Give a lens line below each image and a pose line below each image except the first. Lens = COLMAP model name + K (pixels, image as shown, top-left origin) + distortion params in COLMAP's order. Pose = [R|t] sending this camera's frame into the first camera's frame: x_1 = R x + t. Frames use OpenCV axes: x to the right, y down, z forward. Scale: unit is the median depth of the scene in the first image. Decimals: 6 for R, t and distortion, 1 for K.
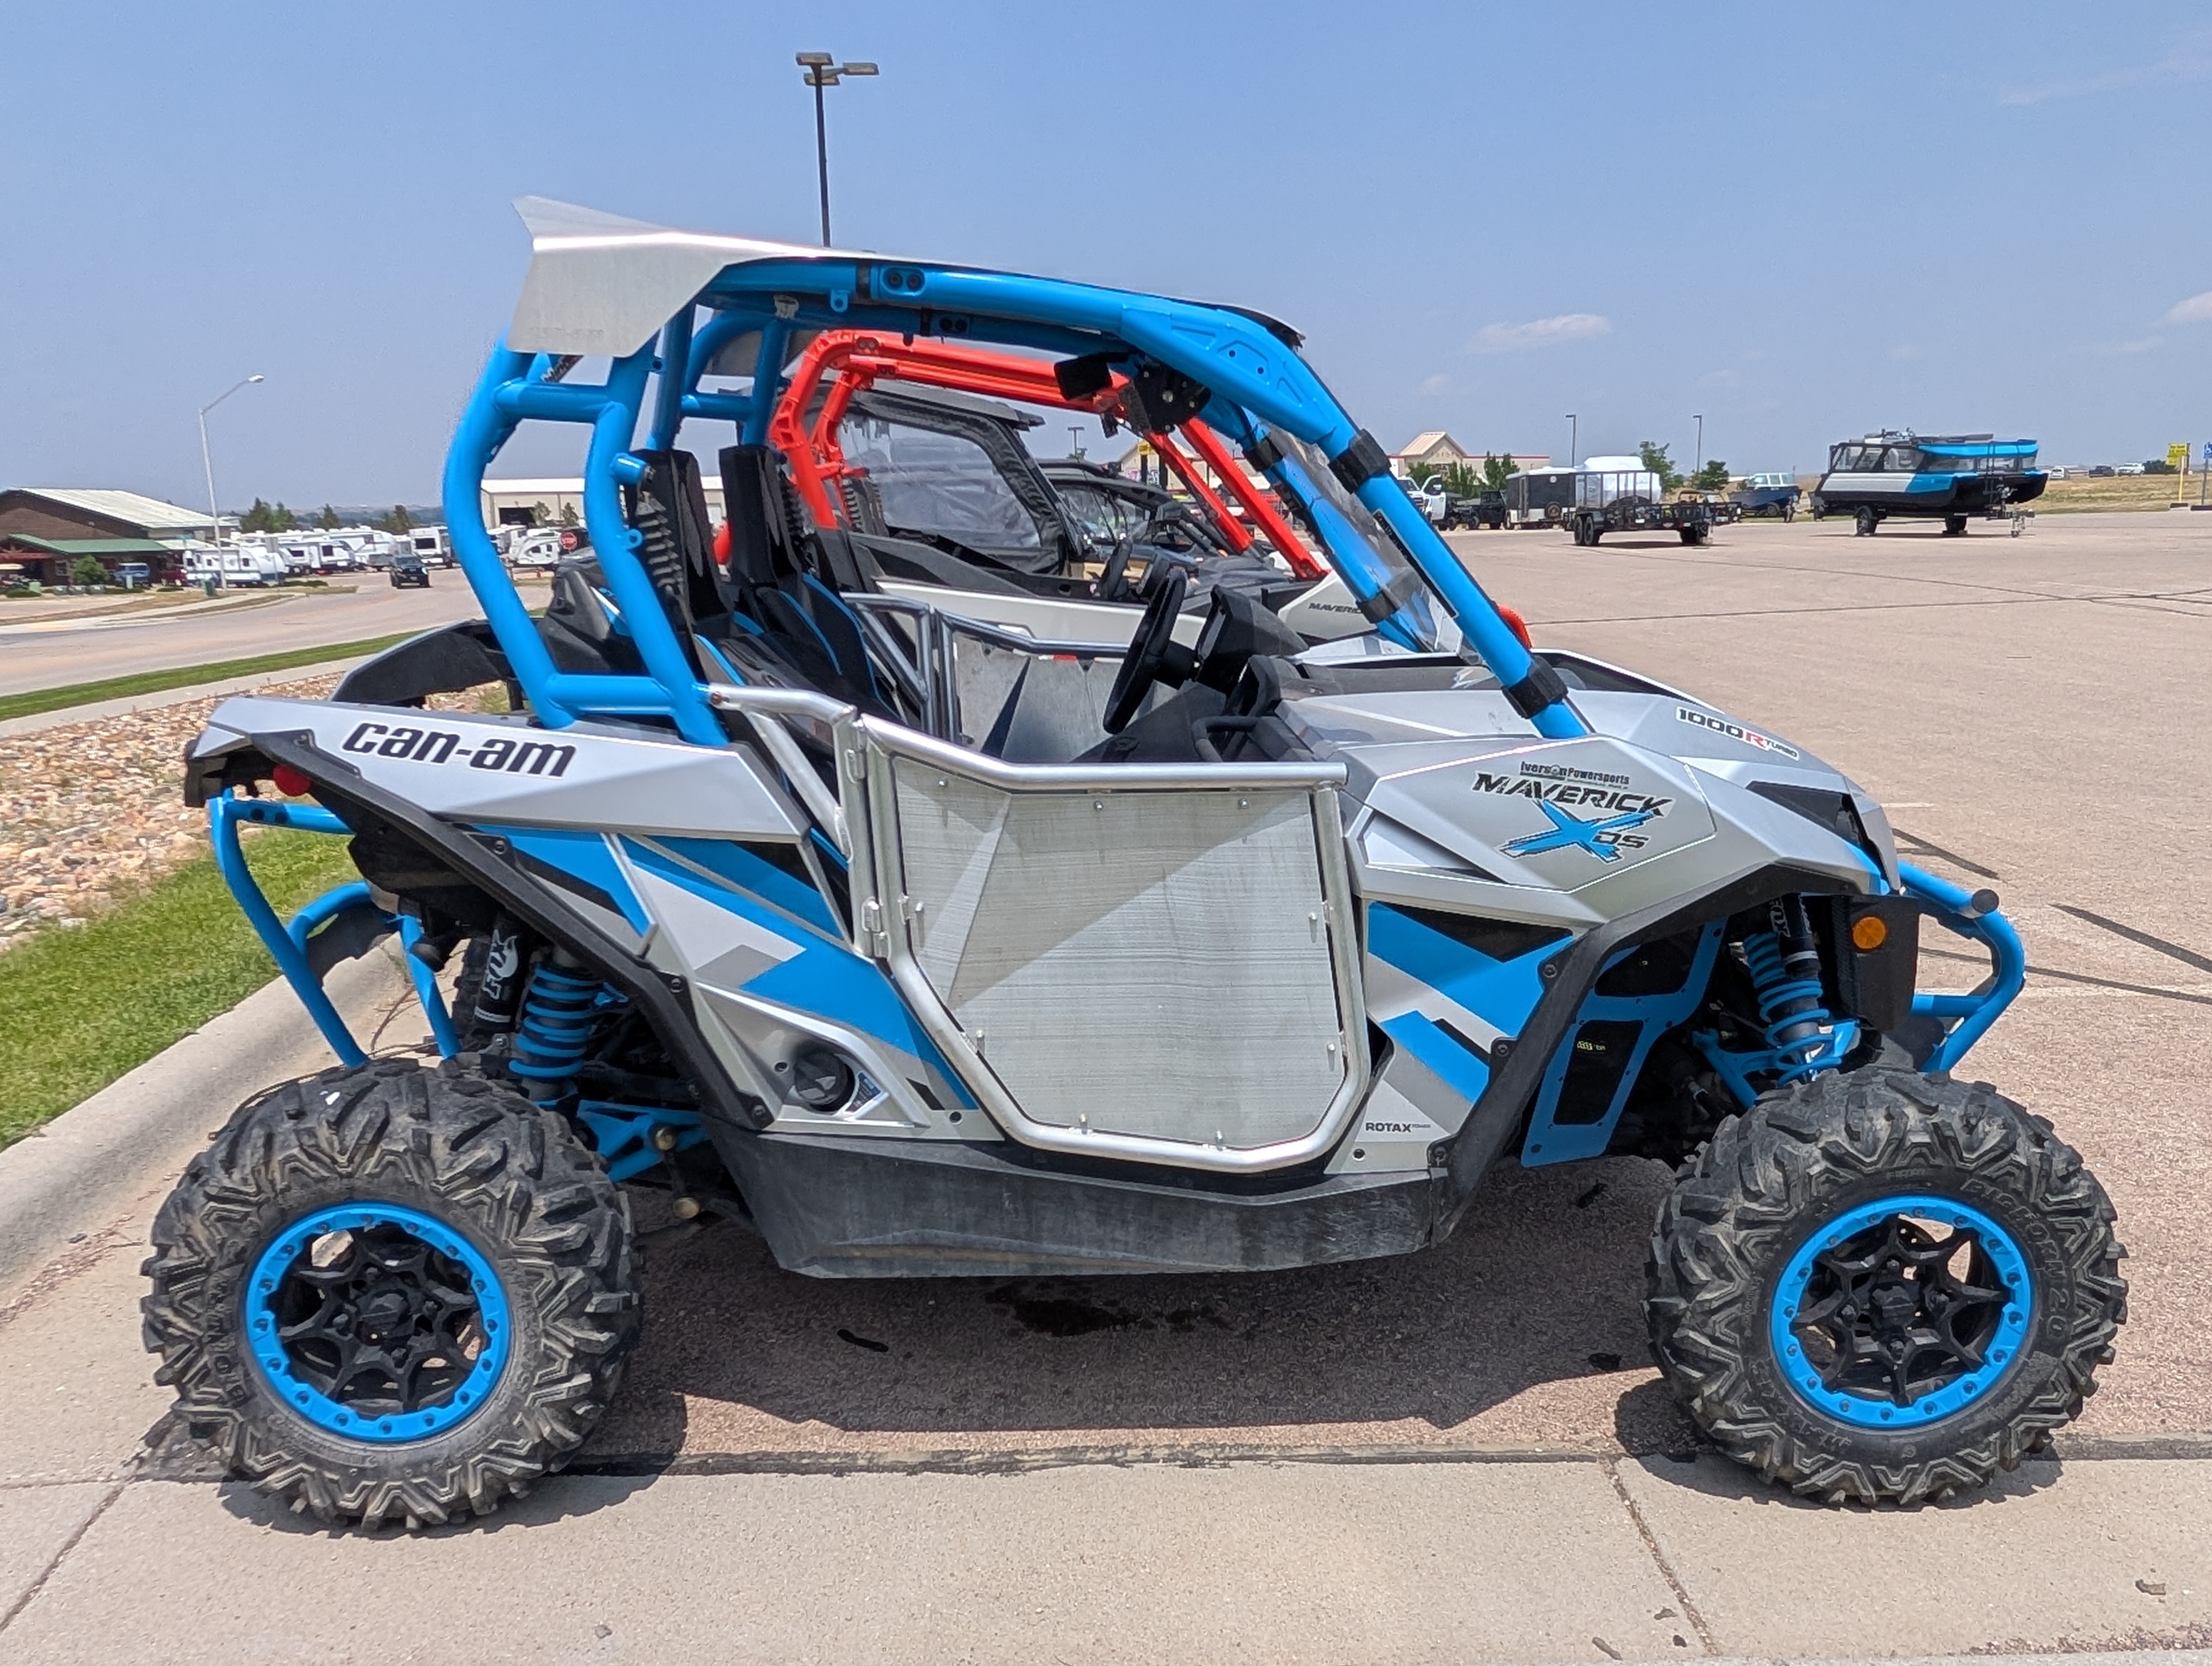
lens RADIAL K [[1824.5, 0, 1116.9], [0, 1824.5, 837.7], [0, 0, 1]] dist [0.002394, -0.000084]
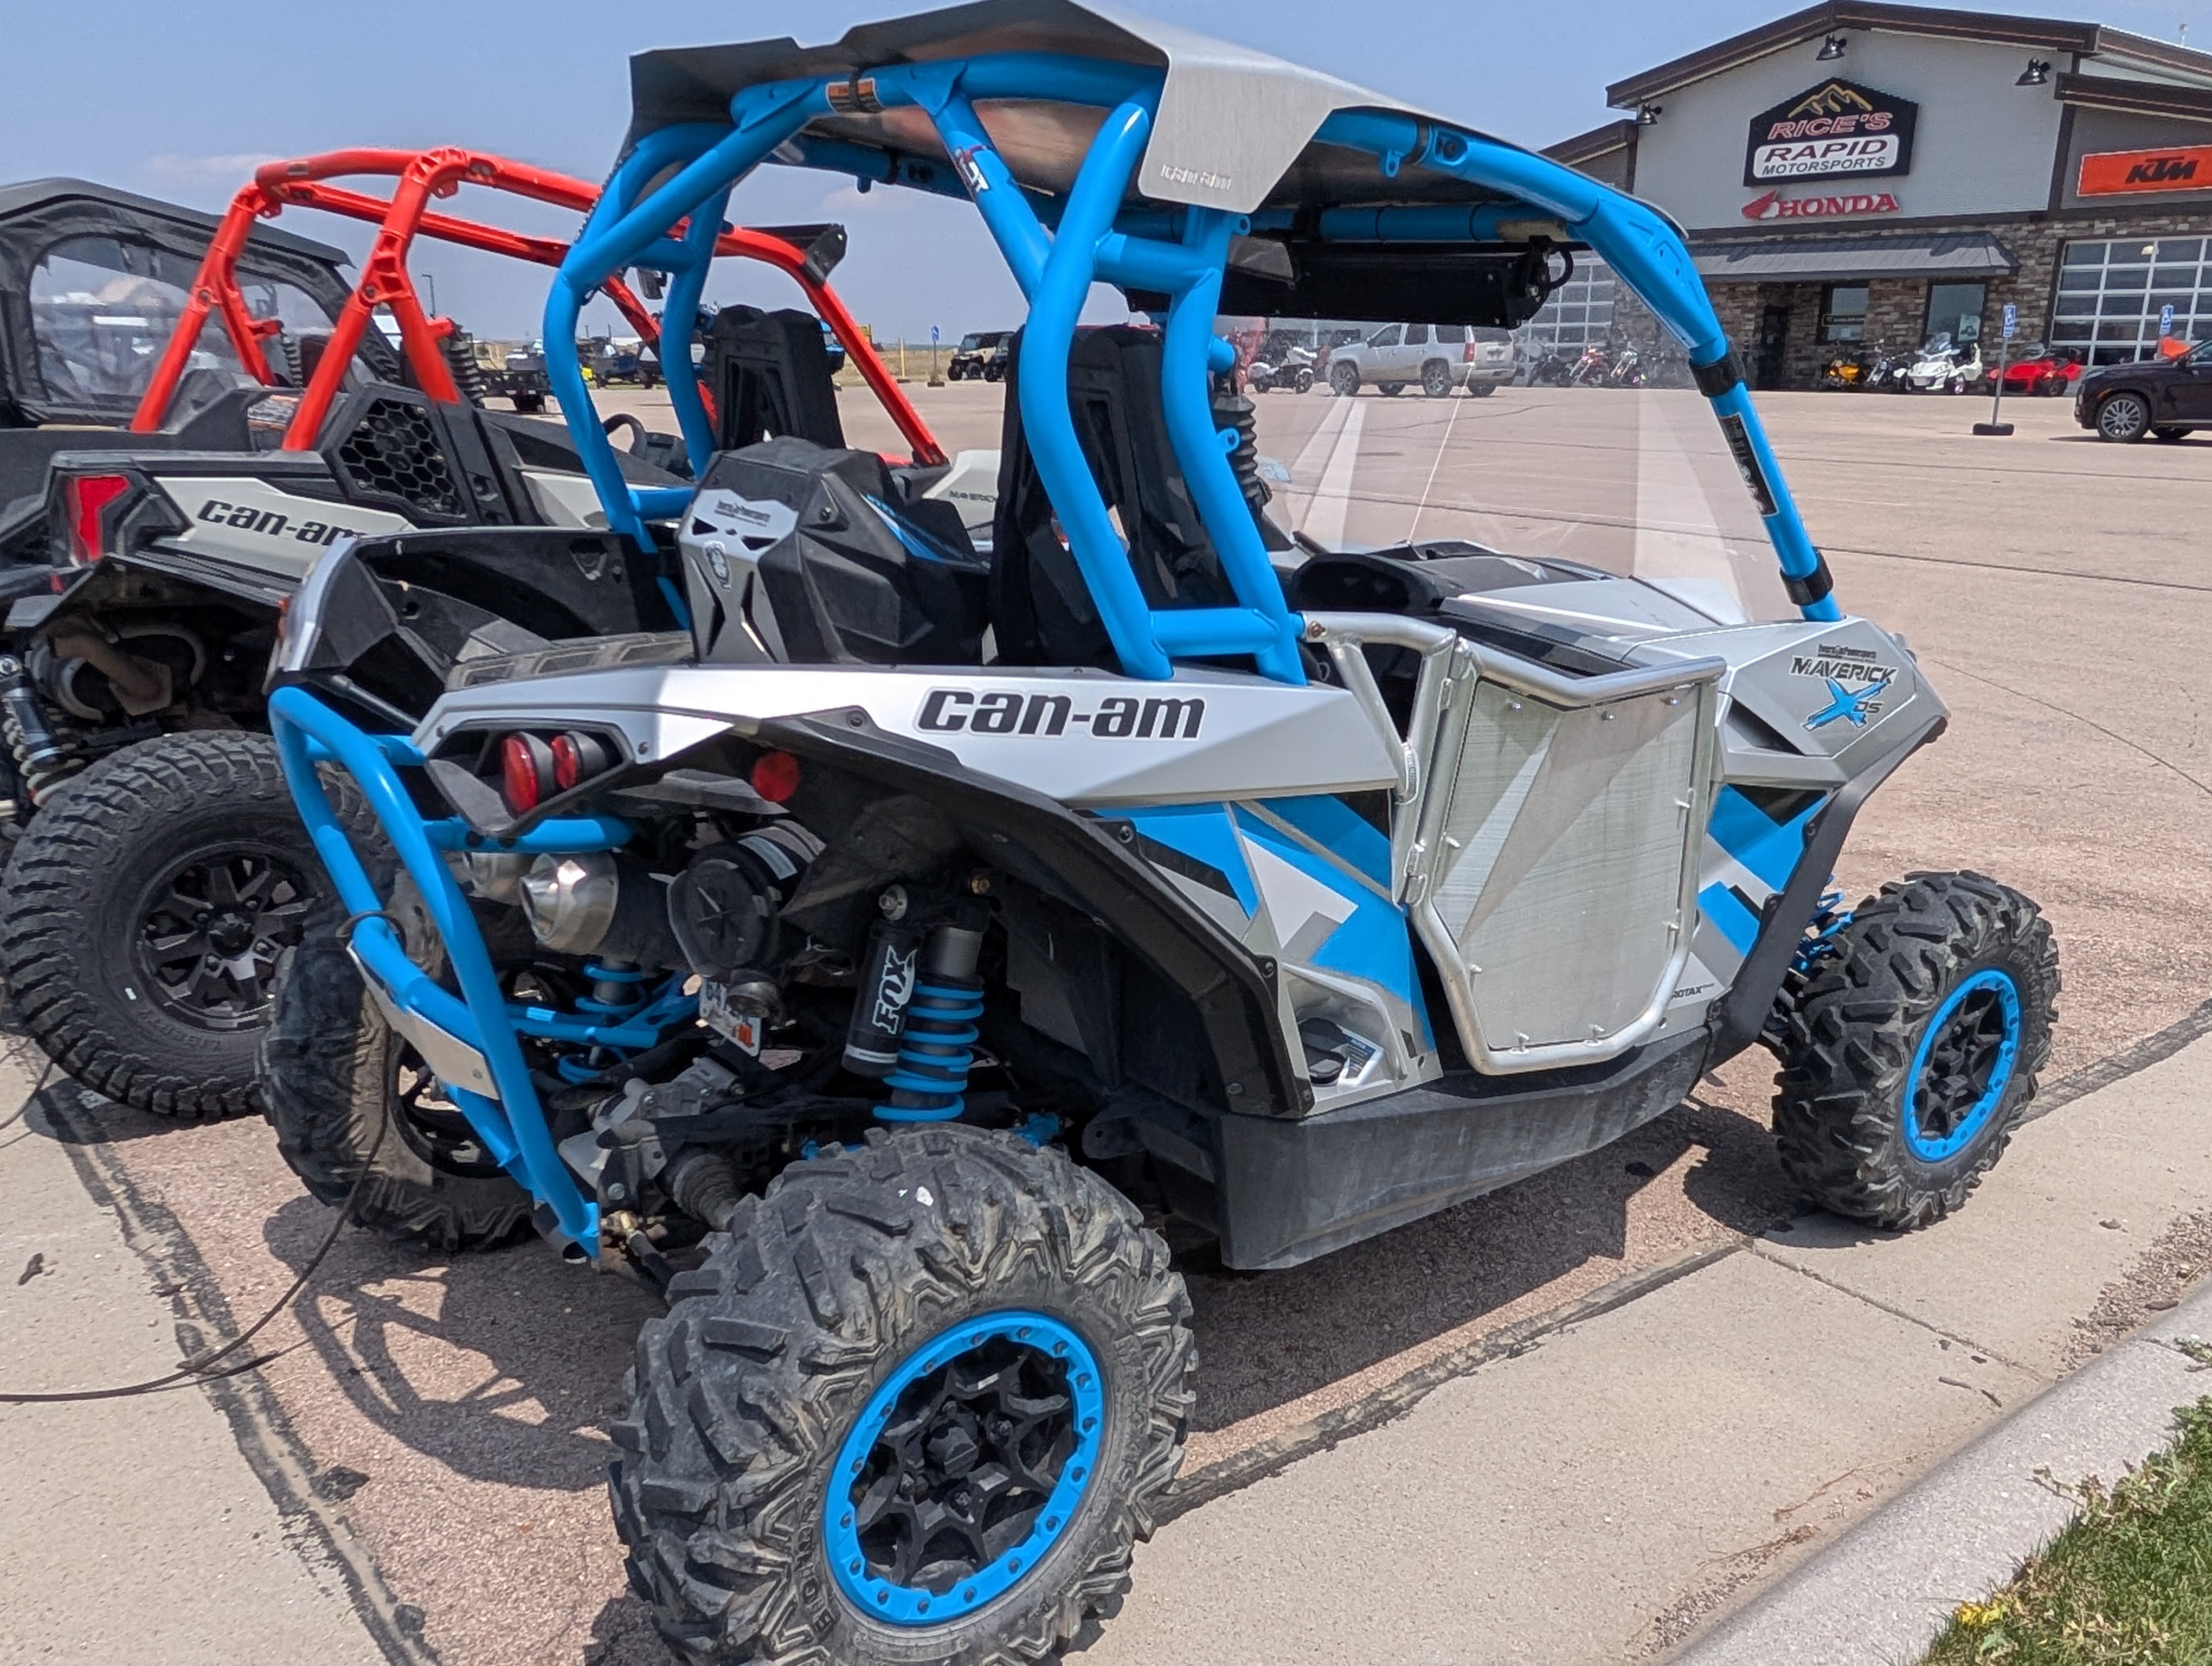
lens RADIAL K [[1824.5, 0, 1116.9], [0, 1824.5, 837.7], [0, 0, 1]] dist [0.002394, -0.000084]
pose [[0.799523, -0.125115, 0.587459, -0.787432], [0.083446, 0.991717, 0.097644, -0.069100], [-0.594810, -0.029047, 0.803341, 0.357233]]
